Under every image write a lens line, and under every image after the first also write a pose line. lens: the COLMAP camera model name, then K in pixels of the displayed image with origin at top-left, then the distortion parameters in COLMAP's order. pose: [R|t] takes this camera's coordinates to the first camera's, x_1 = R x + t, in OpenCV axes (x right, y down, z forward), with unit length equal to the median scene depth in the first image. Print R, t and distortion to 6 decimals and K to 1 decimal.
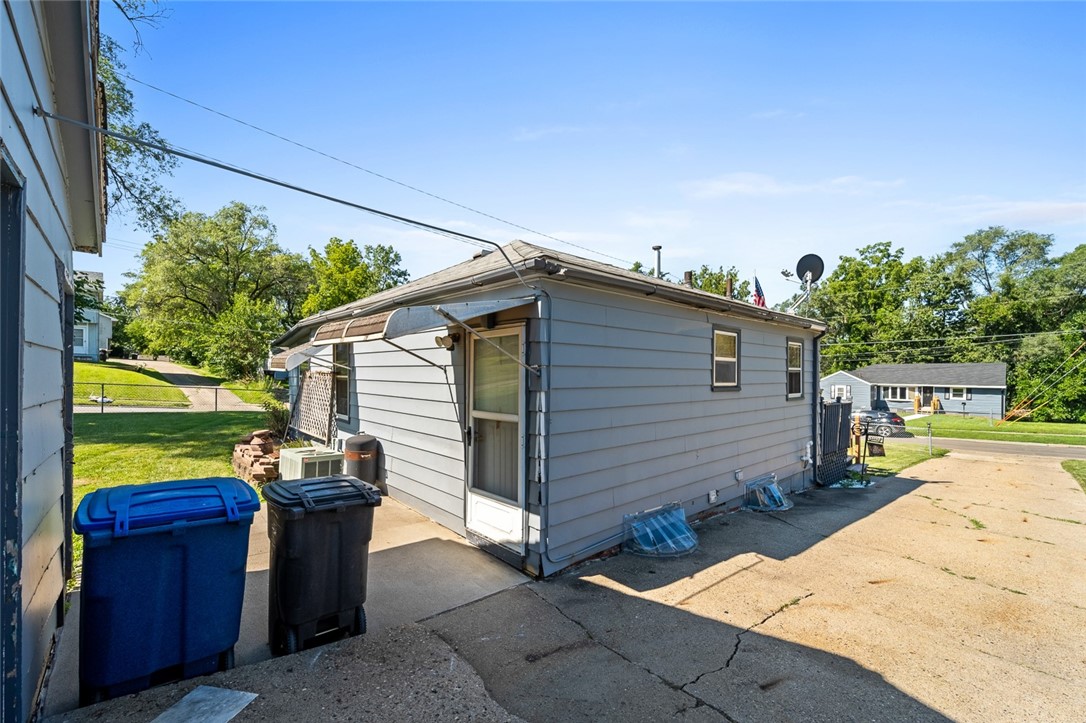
lens RADIAL K [[454.8, 0, 545.0], [0, 454.8, 372.9], [0, 0, 1]] dist [-0.000155, -0.000187]
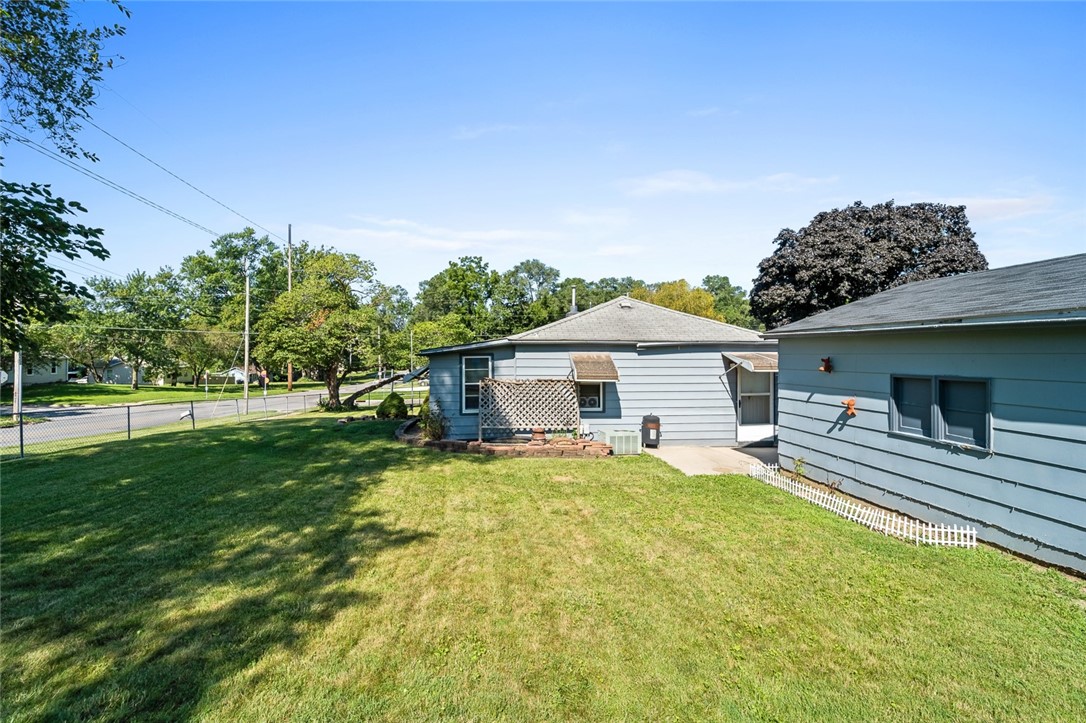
lens RADIAL K [[450.9, 0, 541.6], [0, 450.9, 355.3], [0, 0, 1]] dist [0.002409, -0.000346]
pose [[0.597622, -0.017544, 0.801586, -0.305172], [0.004338, 0.999817, 0.018648, -0.019401], [-0.801766, -0.007667, 0.597589, 0.043617]]
